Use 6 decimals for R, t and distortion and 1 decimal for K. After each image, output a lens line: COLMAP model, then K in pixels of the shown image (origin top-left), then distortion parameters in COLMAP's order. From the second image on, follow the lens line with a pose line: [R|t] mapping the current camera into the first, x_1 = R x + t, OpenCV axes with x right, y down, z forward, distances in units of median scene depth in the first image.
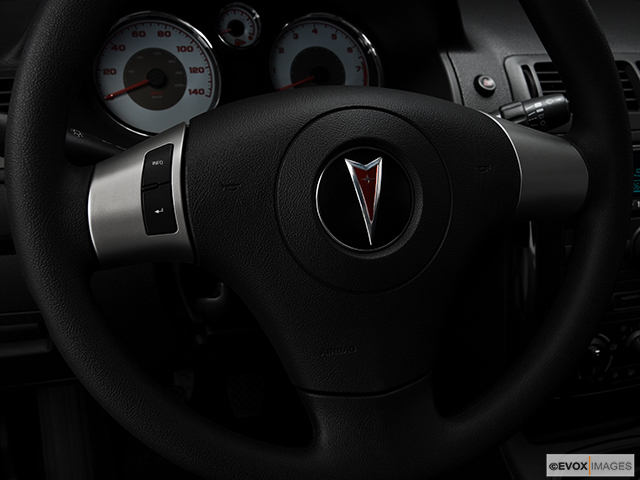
lens RADIAL K [[627.1, 0, 292.1], [0, 627.1, 239.7], [0, 0, 1]] dist [-0.010143, -0.004962]
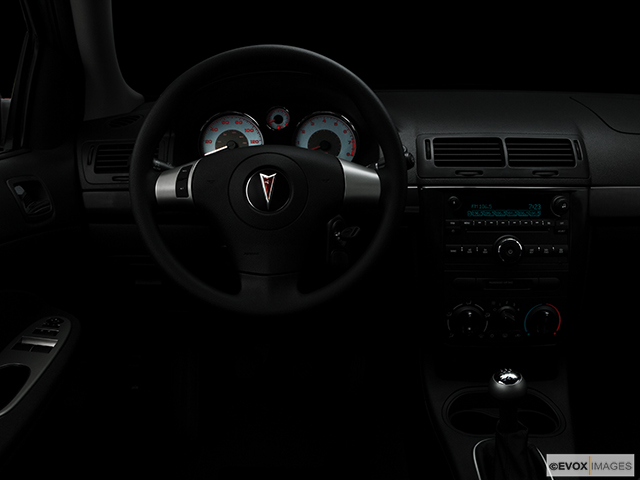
lens RADIAL K [[676.8, 0, 320.0], [0, 676.8, 240.0], [0, 0, 1]] dist [-0.022829, -0.010816]
pose [[0.957402, 0.048863, -0.284595, 0.620287], [-0.089067, 0.987495, -0.130083, 0.258576], [0.274680, 0.149889, 0.949781, -0.797976]]
